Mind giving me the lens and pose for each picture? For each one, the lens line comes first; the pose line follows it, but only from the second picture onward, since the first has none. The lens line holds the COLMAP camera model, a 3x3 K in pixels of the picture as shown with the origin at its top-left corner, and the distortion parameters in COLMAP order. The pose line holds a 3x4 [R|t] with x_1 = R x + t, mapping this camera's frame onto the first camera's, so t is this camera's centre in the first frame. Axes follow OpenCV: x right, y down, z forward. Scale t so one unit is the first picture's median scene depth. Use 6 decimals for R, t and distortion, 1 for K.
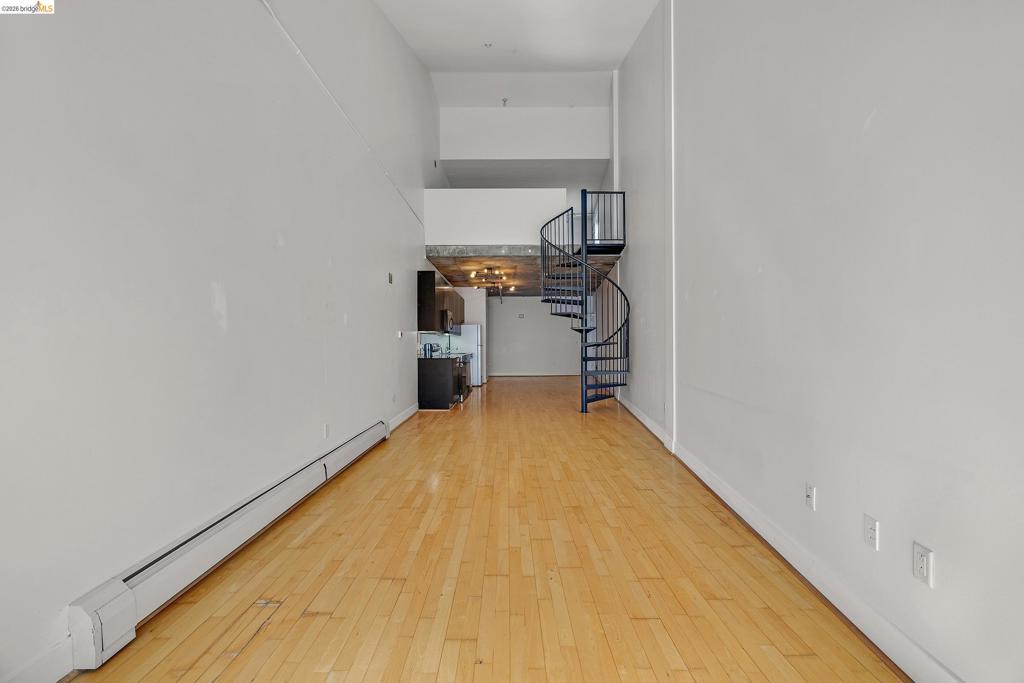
lens RADIAL K [[426.3, 0, 511.7], [0, 426.3, 341.3], [0, 0, 1]] dist [-0.003925, -0.000473]
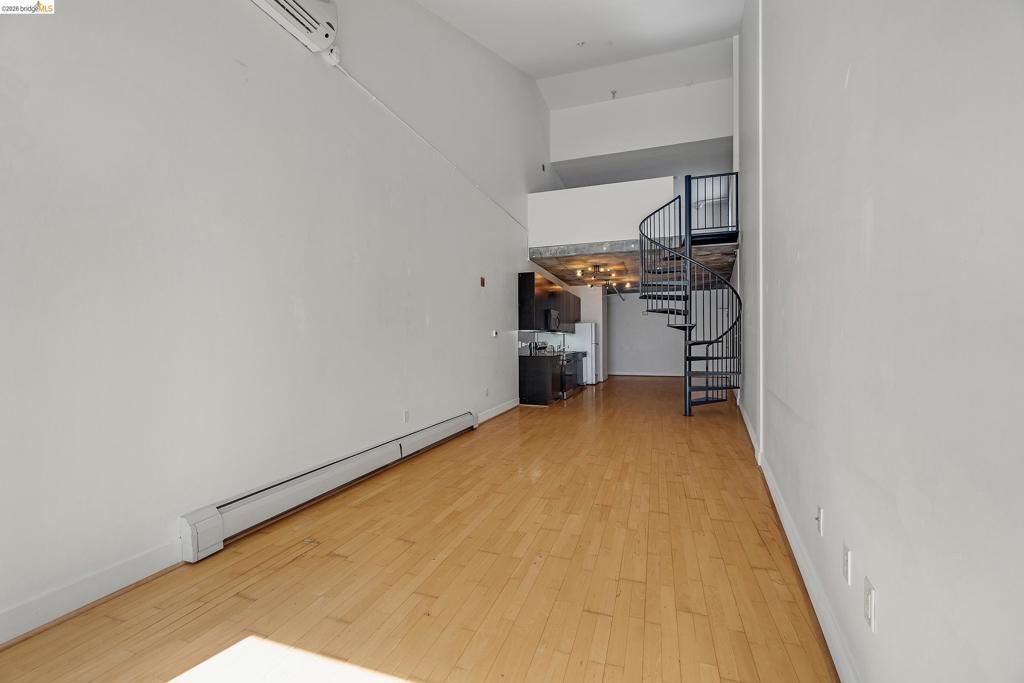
lens RADIAL K [[426.3, 0, 509.1], [0, 426.3, 343.0], [0, 0, 1]] dist [-0.003925, -0.000473]
pose [[0.943481, 0.000577, -0.331427, 0.202944], [0.001993, 0.999971, 0.007416, 0.000276], [0.331421, -0.007658, 0.943452, -0.009217]]
